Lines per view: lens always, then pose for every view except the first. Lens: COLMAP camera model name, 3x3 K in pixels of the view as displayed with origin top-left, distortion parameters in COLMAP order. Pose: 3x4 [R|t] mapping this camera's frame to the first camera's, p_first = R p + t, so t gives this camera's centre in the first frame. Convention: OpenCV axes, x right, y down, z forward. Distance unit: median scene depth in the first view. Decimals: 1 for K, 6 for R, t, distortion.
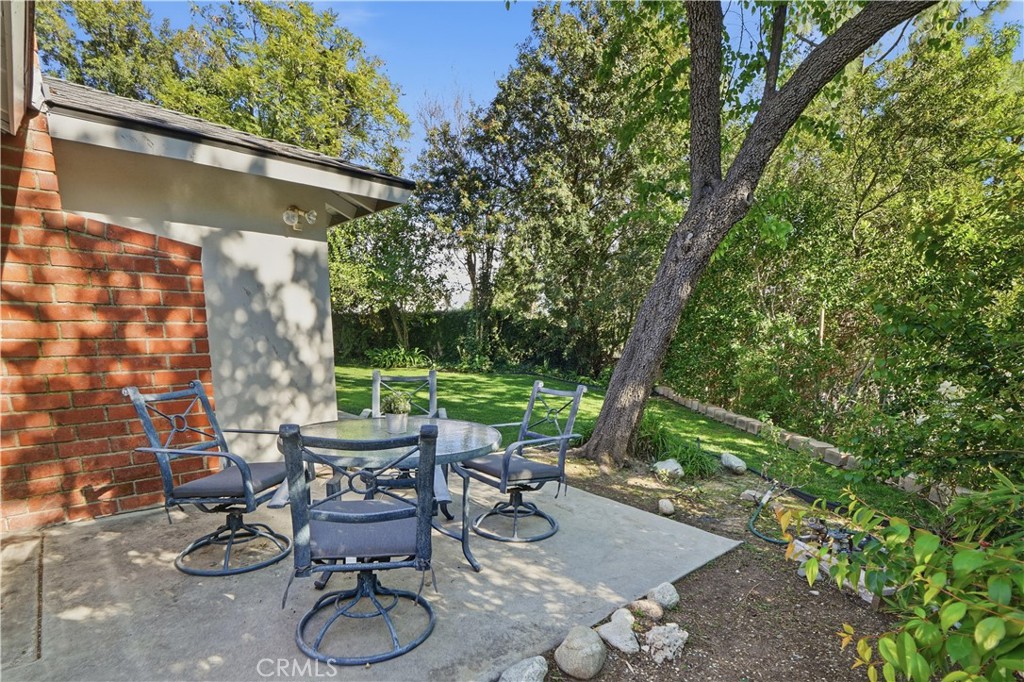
lens RADIAL K [[469.9, 0, 517.1], [0, 469.9, 330.7], [0, 0, 1]] dist [-0.003168, 0.000015]
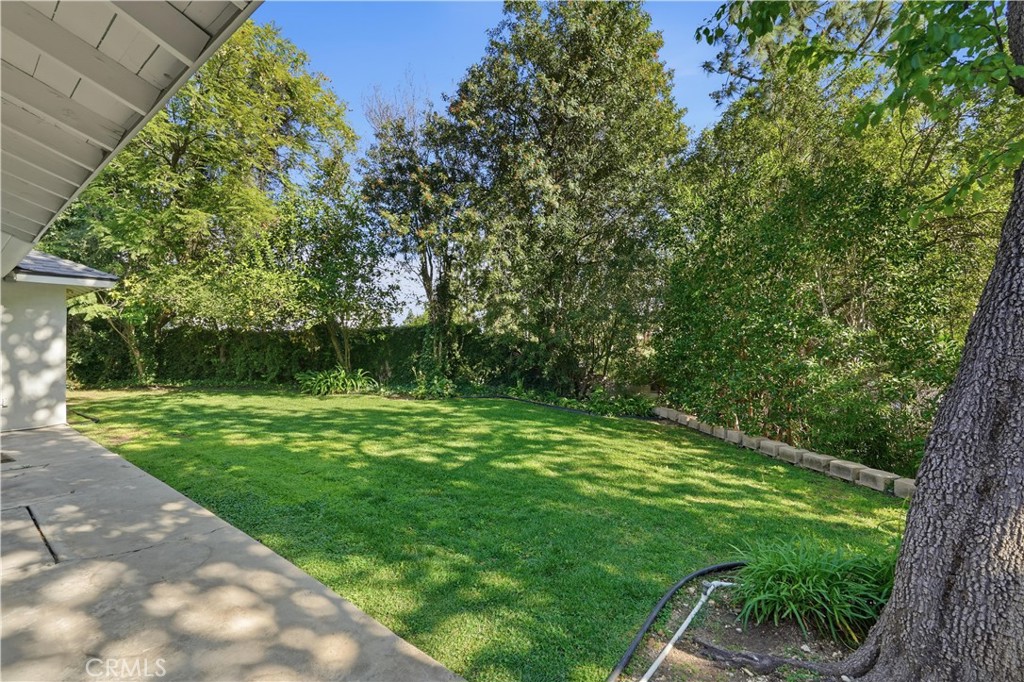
lens RADIAL K [[453.6, 0, 573.8], [0, 453.6, 300.3], [0, 0, 1]] dist [-0.000428, -0.000049]
pose [[0.973807, -0.001443, 0.227370, -0.025340], [0.023460, 0.995281, -0.094159, -0.002959], [-0.226162, 0.097027, 0.969245, 0.109713]]
